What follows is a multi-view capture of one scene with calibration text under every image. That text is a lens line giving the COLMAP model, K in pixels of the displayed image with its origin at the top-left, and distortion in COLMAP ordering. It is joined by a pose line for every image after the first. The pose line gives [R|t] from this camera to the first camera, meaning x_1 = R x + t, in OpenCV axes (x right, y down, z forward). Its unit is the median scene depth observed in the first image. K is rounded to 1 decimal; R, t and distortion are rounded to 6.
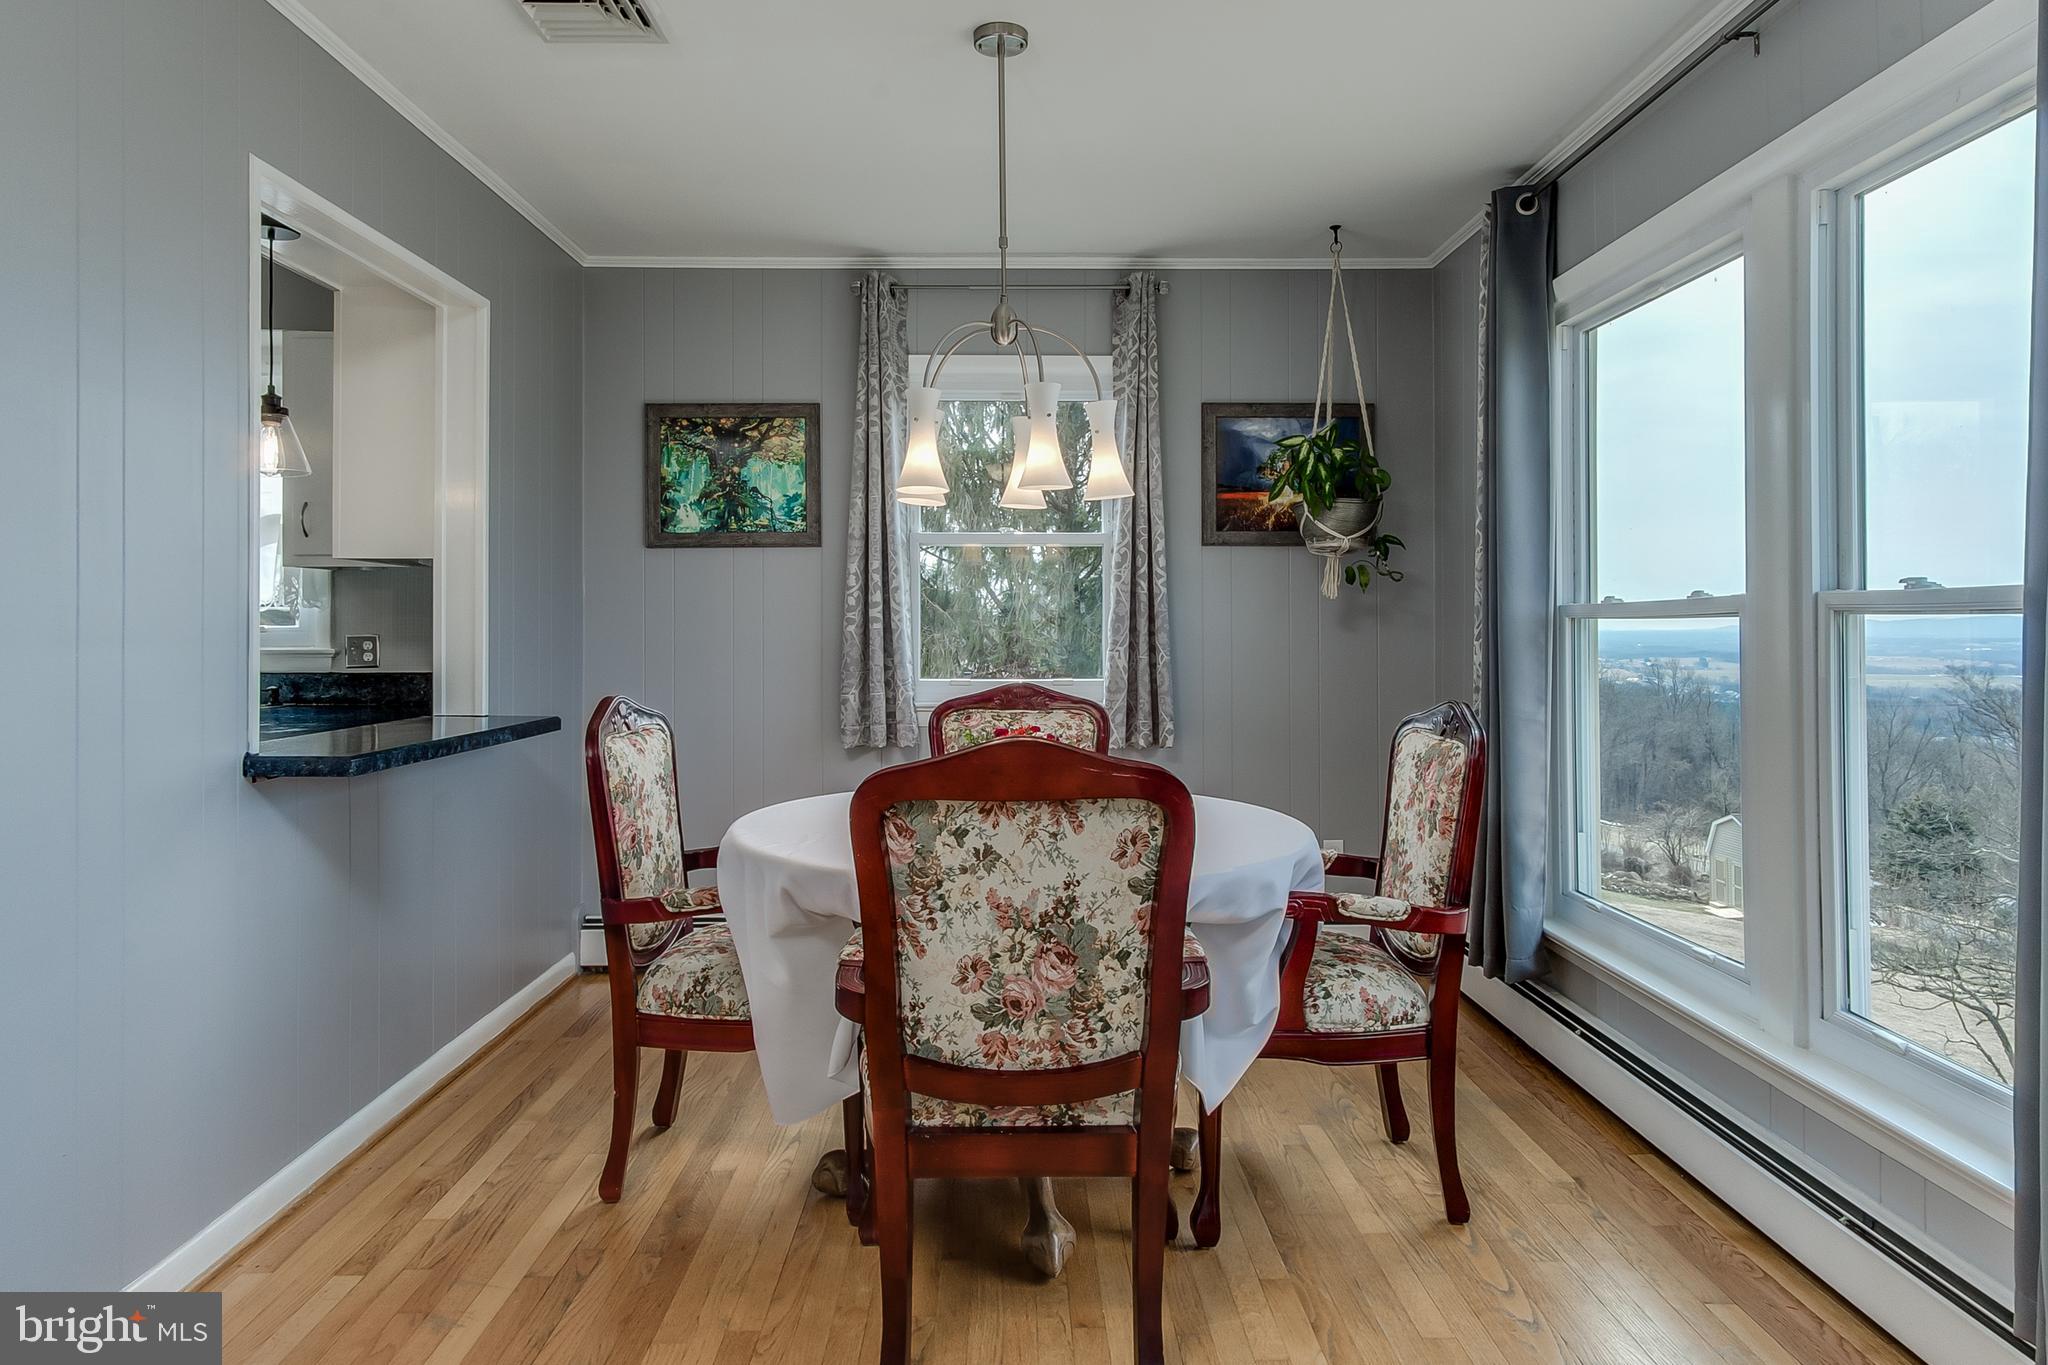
lens RADIAL K [[1072.6, 0, 1022.1], [0, 1072.6, 612.1], [0, 0, 1]] dist [0.019960, 0.000250]
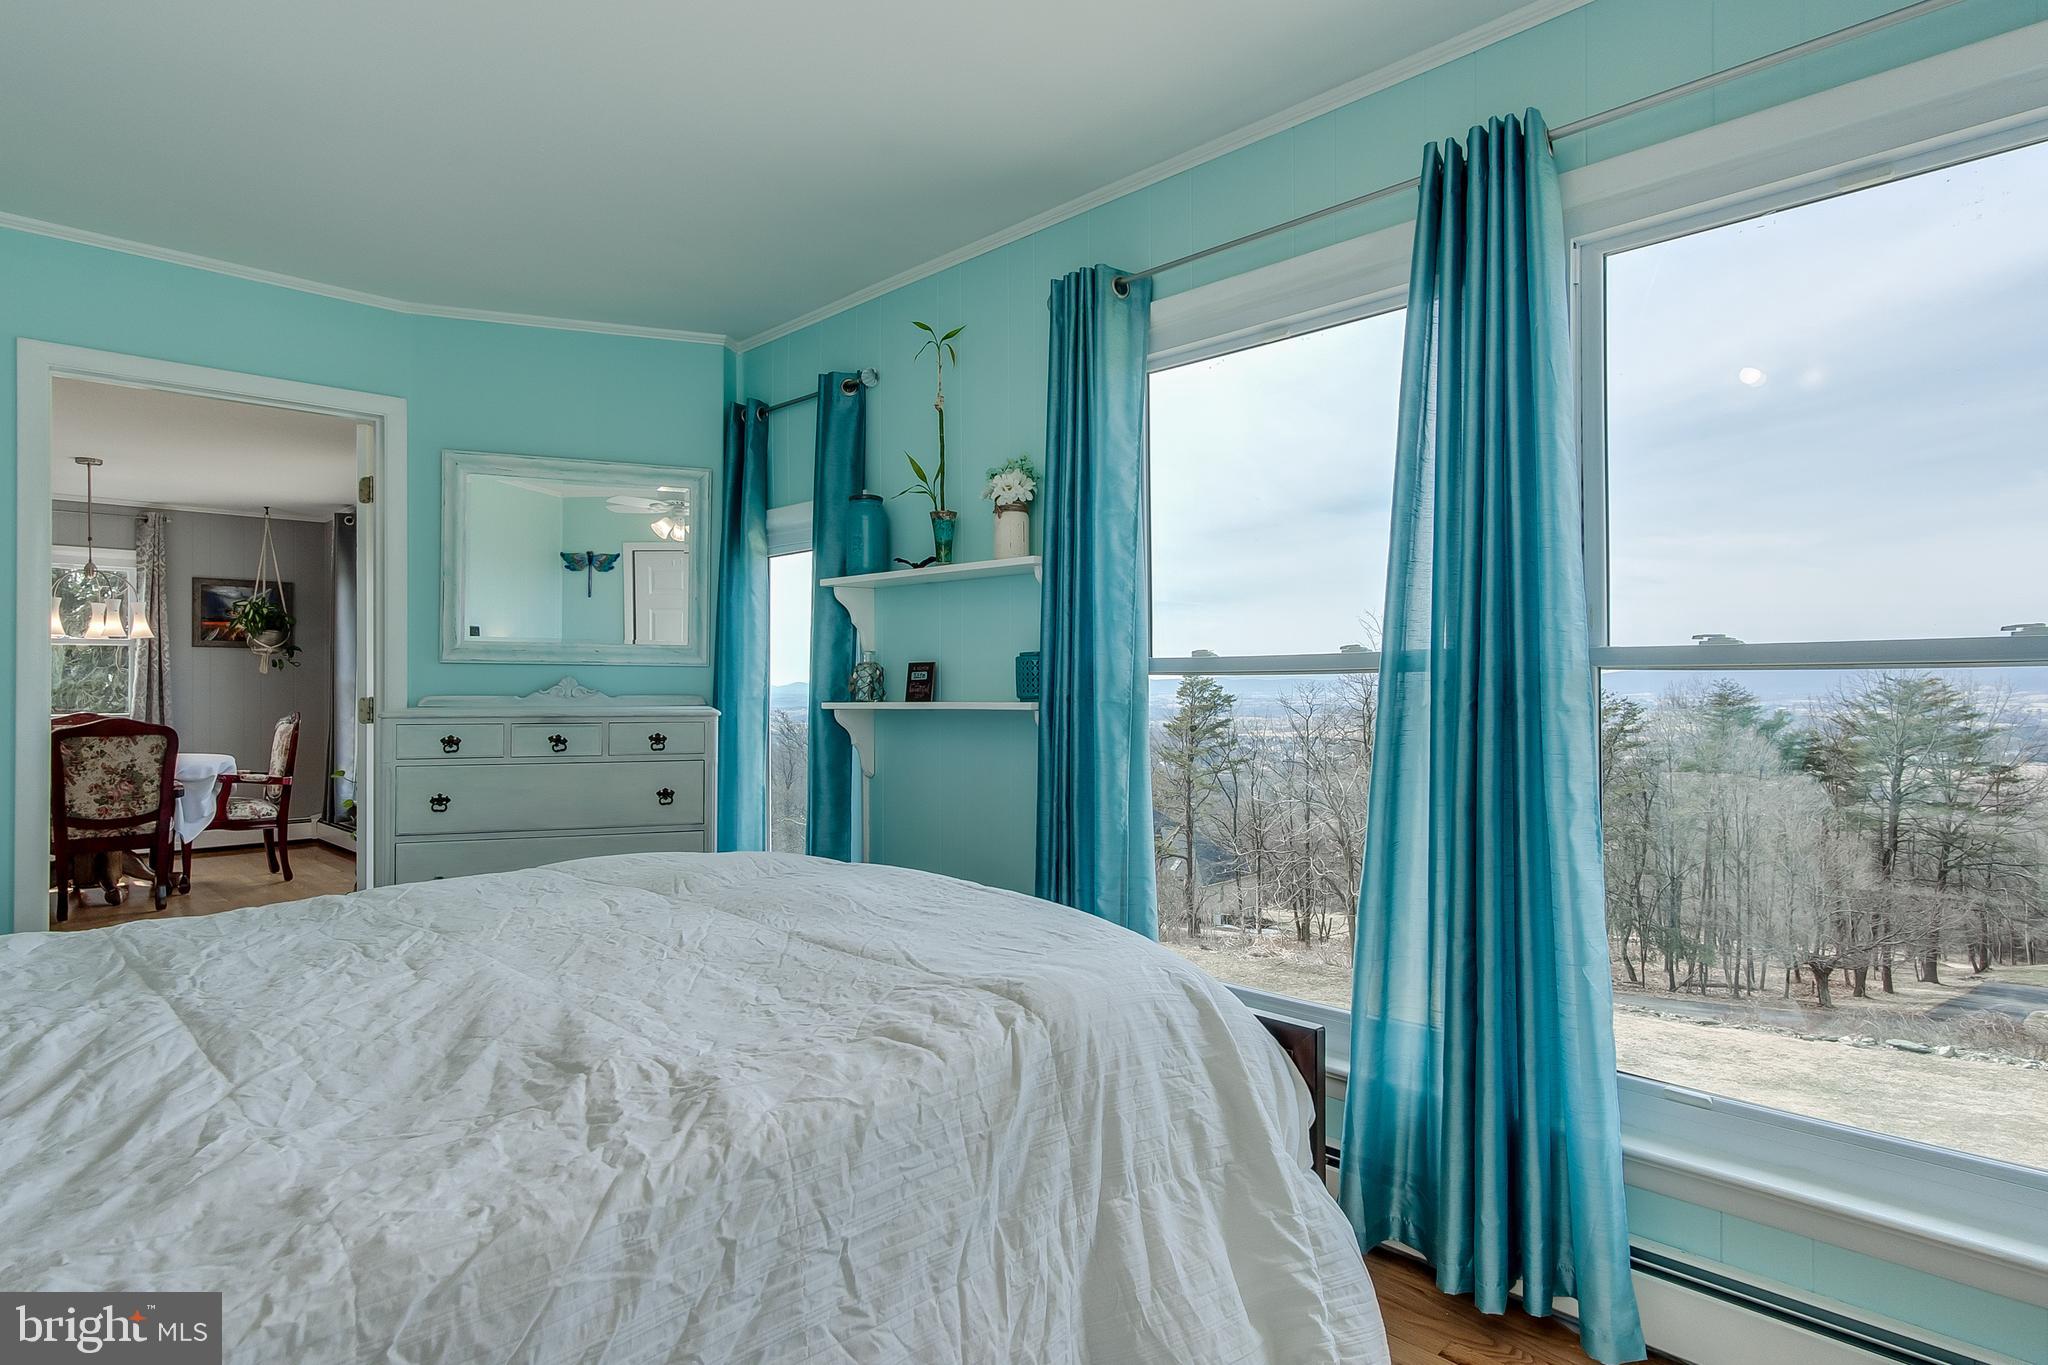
lens RADIAL K [[1080.3, 0, 1028.3], [0, 1080.3, 679.9], [0, 0, 1]] dist [0.003568, 0.000878]
pose [[0.696804, 0.001137, 0.717260, -0.345147], [-0.005310, 0.999980, 0.003573, -0.025877], [-0.717241, -0.006298, 0.696796, -2.692539]]
